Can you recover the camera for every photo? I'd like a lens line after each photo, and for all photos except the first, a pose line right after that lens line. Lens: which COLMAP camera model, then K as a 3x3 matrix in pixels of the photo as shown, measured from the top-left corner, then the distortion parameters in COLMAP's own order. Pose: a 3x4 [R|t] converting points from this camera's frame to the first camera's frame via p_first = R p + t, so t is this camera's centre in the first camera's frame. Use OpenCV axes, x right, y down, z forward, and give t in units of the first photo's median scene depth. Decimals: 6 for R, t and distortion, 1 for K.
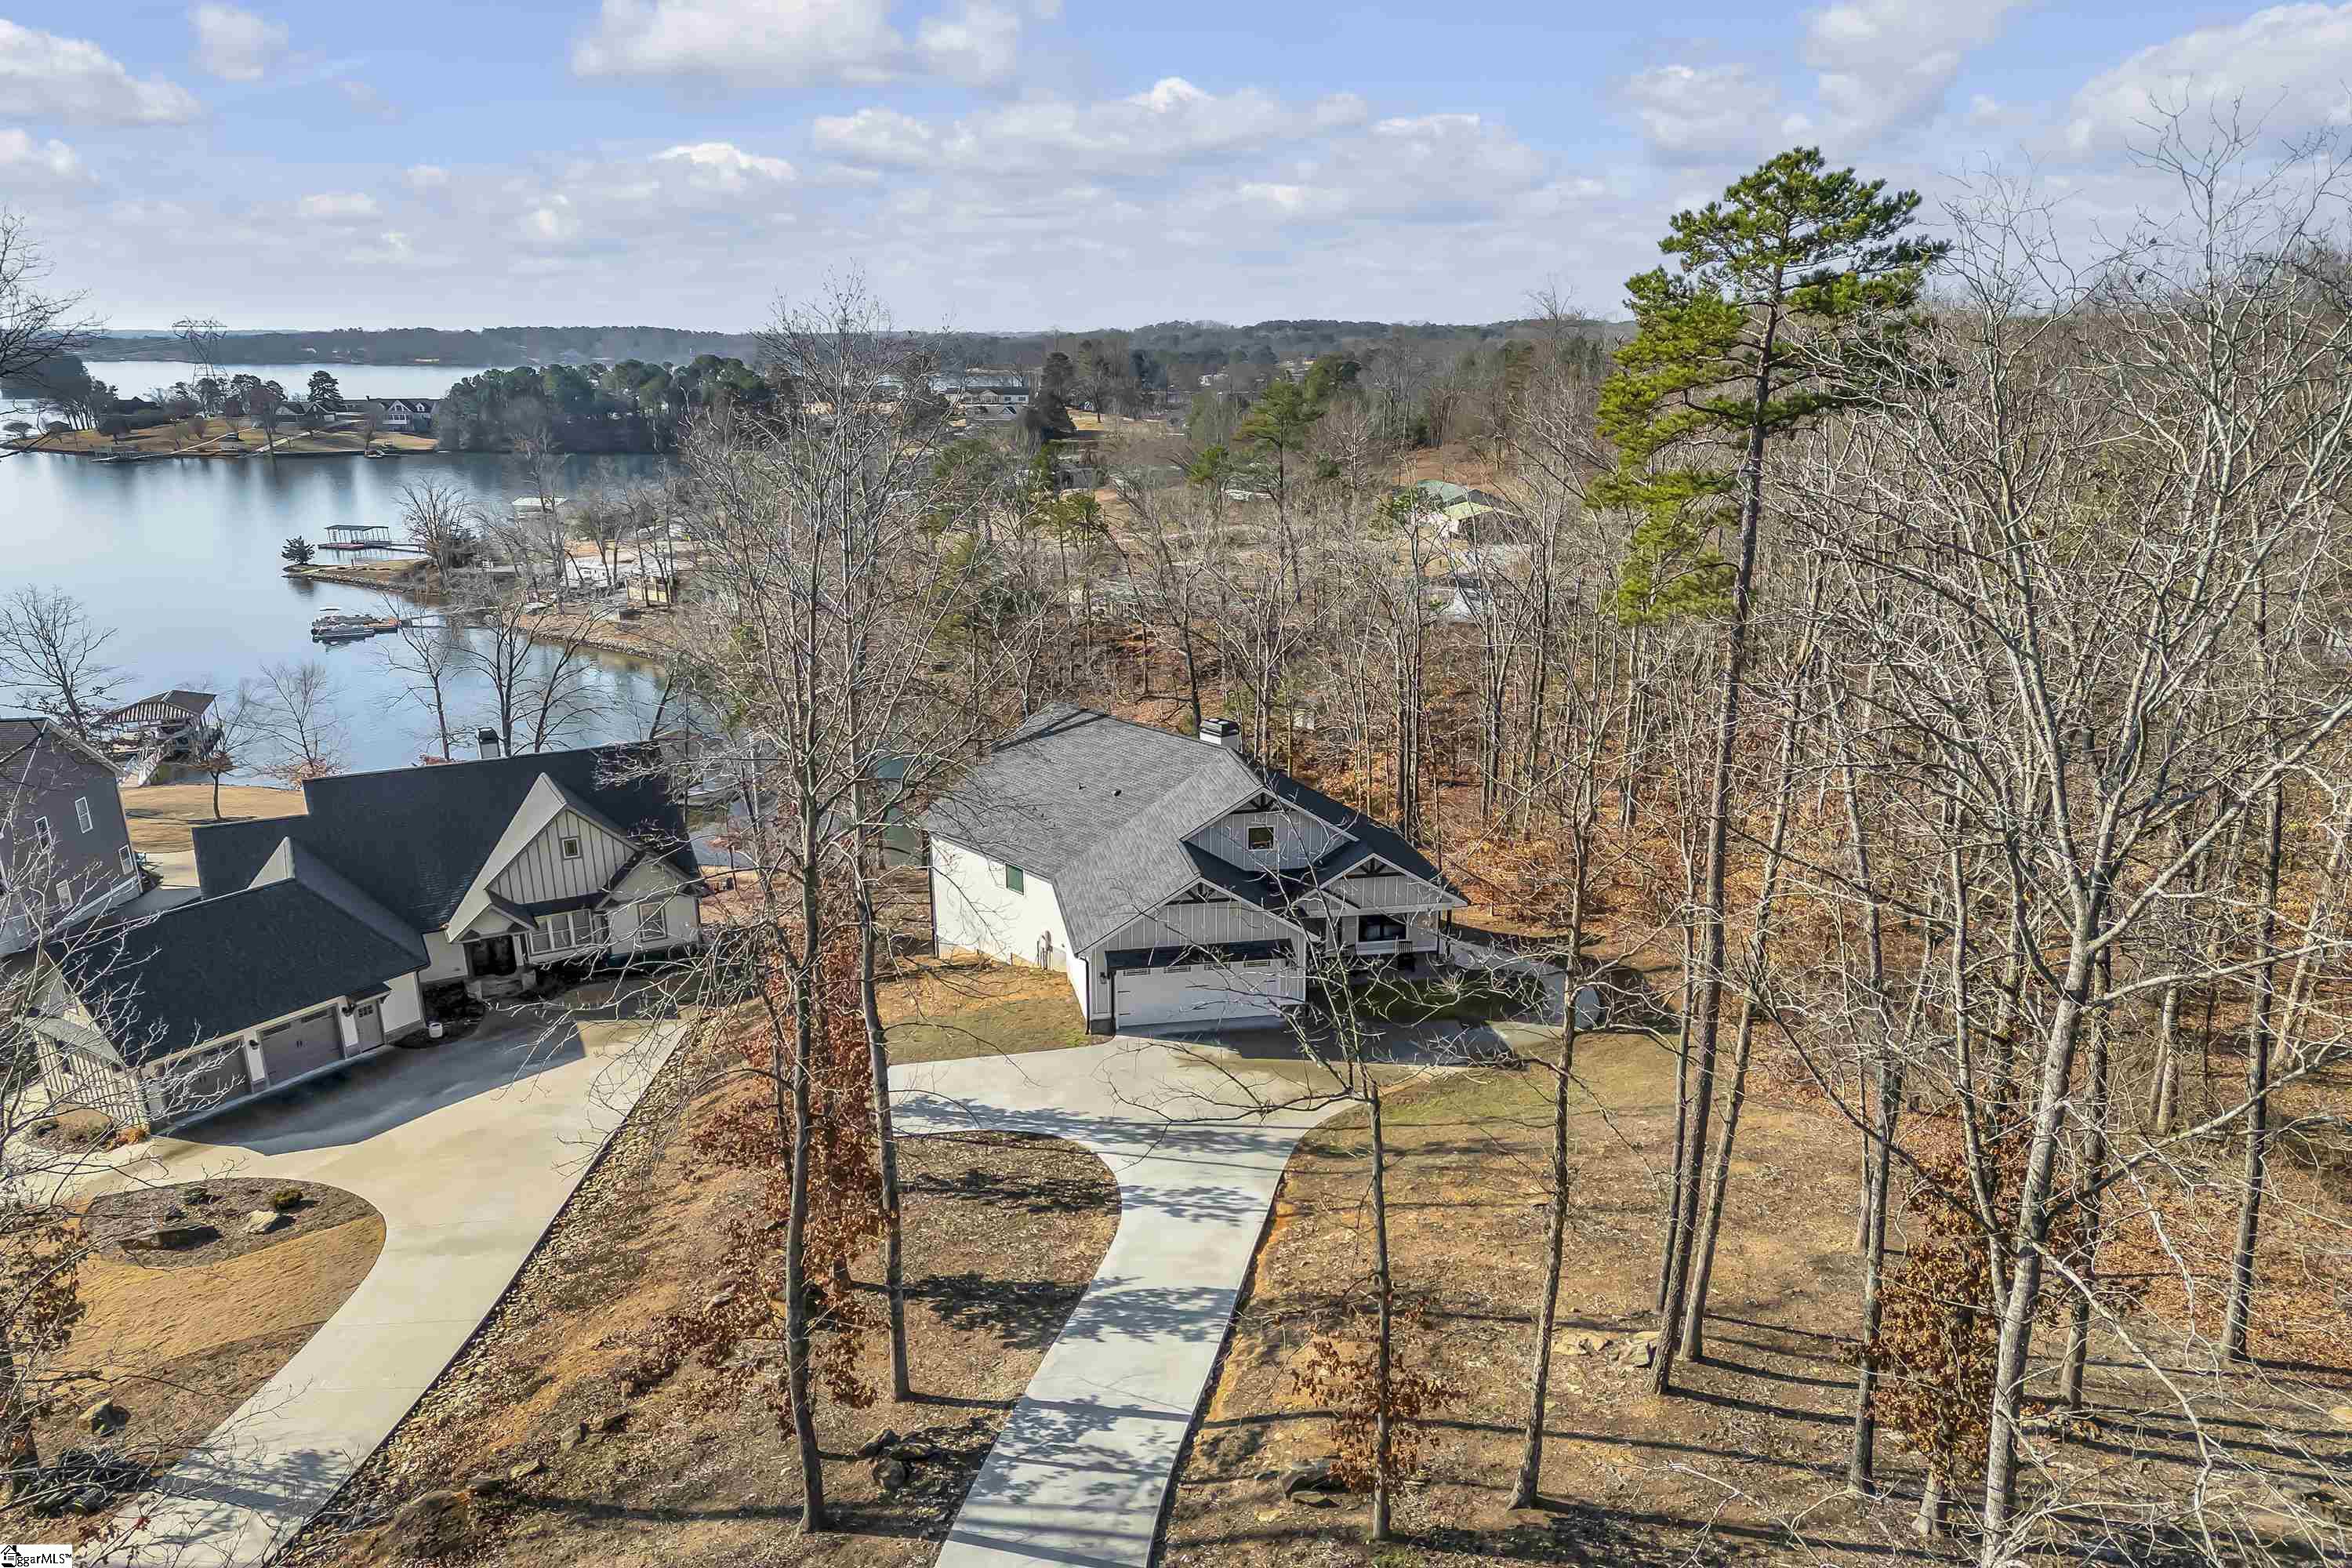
lens RADIAL K [[1541.6, 0, 1176.0], [0, 1541.6, 784.0], [0, 0, 1]] dist [-0.040865, -0.001545]
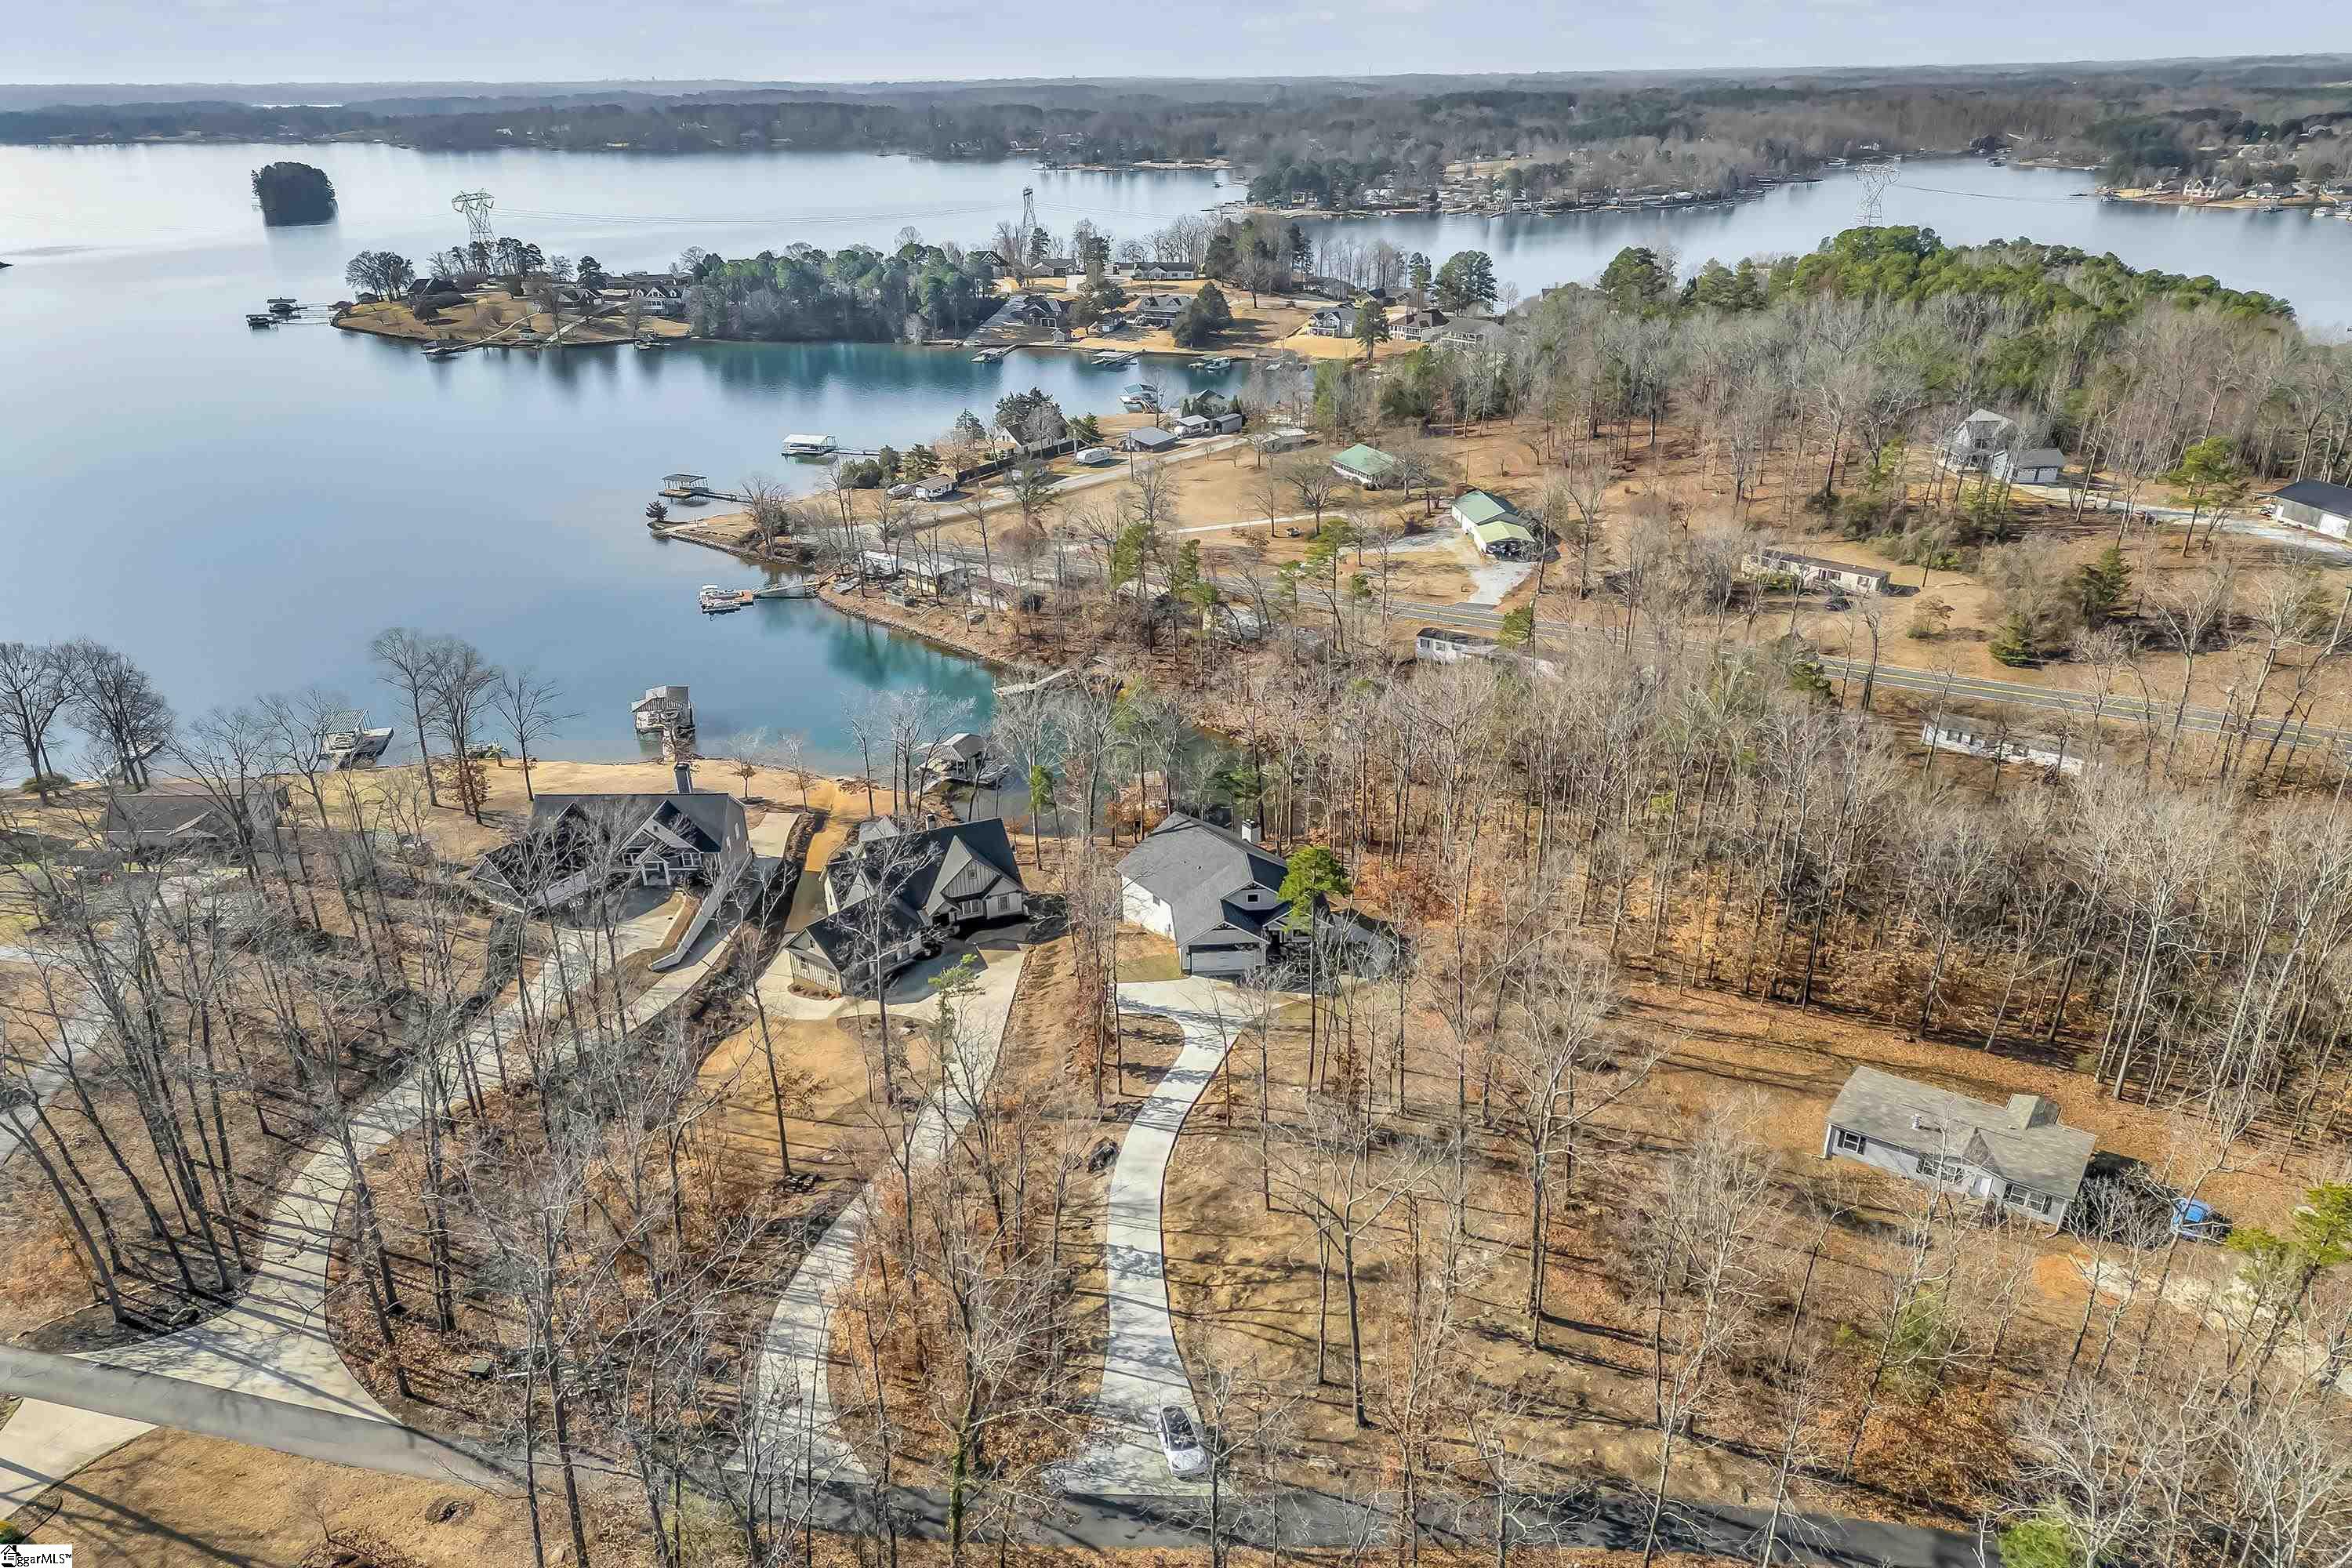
lens RADIAL K [[1541.6, 0, 1176.0], [0, 1541.6, 784.0], [0, 0, 1]] dist [-0.040865, -0.001545]
pose [[0.994204, 0.041678, -0.099102, 0.176247], [-0.026531, 0.988404, 0.149514, -0.537754], [0.104184, -0.146018, 0.983781, -1.513678]]
